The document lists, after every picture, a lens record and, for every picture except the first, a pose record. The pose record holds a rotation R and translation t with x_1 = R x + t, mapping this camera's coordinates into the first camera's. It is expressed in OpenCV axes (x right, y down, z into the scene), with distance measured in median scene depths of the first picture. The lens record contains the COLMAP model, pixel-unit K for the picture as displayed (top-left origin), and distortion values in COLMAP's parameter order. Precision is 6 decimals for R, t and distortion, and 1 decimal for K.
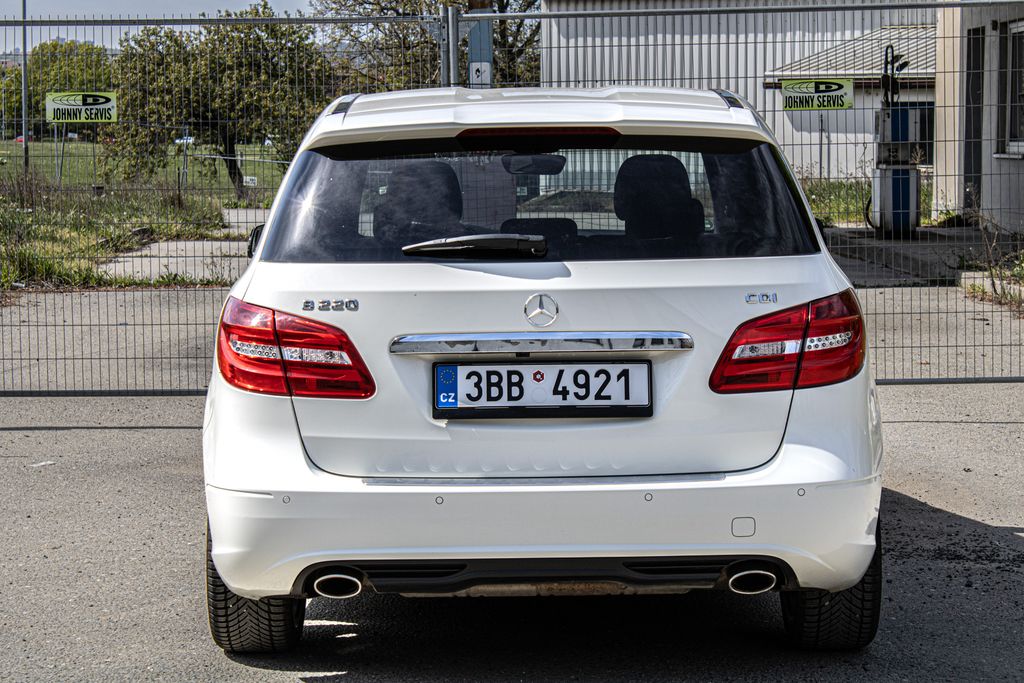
lens RADIAL K [[2584.5, 0, 512.0], [0, 2584.5, 341.5], [0, 0, 1]] dist [0.215166, 0.237980]
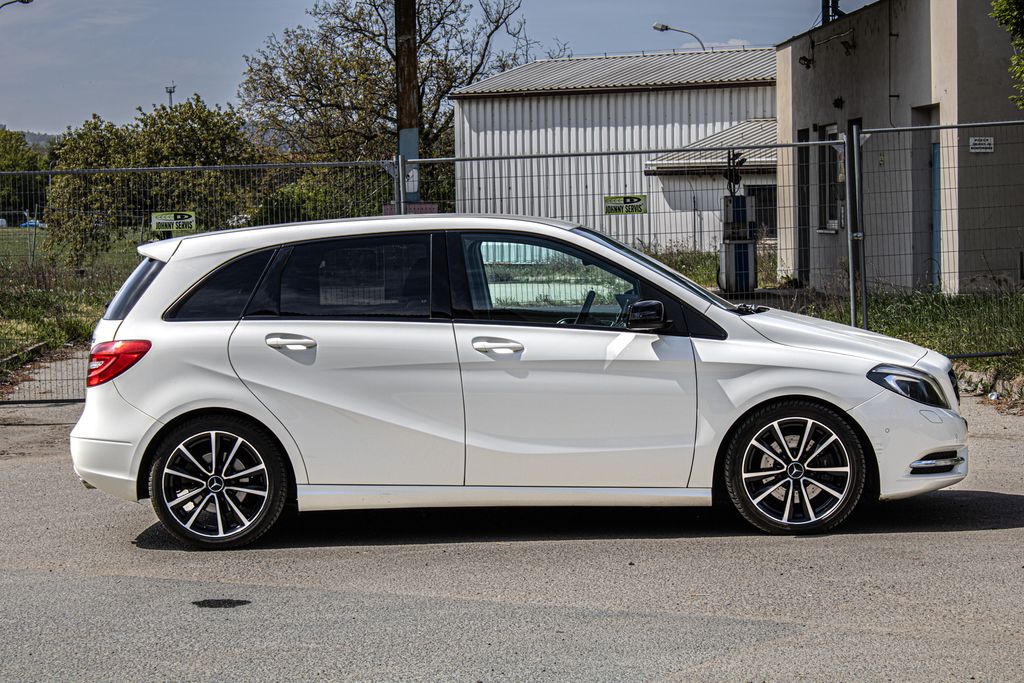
lens RADIAL K [[2584.5, 0, 512.0], [0, 2584.5, 341.5], [0, 0, 1]] dist [0.215166, 0.237980]
pose [[0.999271, -0.021589, 0.031473, -0.001893], [0.022479, 0.999349, -0.028206, 0.009582], [-0.030843, 0.028893, 0.999107, -0.168340]]
